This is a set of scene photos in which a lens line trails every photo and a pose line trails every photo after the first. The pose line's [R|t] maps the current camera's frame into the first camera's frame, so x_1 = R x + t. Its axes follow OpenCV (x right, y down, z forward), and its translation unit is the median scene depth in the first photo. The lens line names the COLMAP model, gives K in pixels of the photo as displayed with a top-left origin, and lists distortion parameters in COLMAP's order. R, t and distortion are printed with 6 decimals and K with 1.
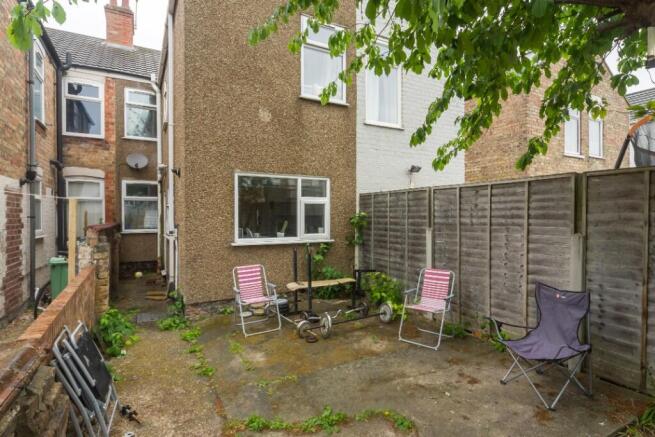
lens RADIAL K [[358.4, 0, 330.9], [0, 358.4, 224.3], [0, 0, 1]] dist [0.007831, 0.000764]
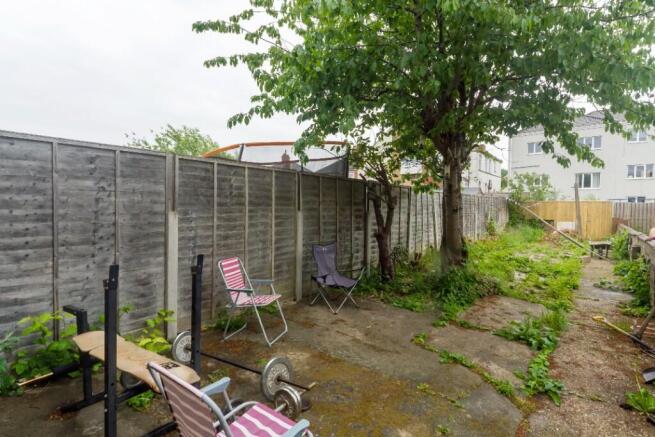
lens RADIAL K [[358.4, 0, 326.0], [0, 358.4, 220.4], [0, 0, 1]] dist [0.007831, 0.000764]
pose [[-0.424850, -0.036883, 0.904512, -0.457291], [0.005846, 0.999037, 0.043483, 0.001684], [-0.905245, 0.023762, -0.424225, 0.944370]]
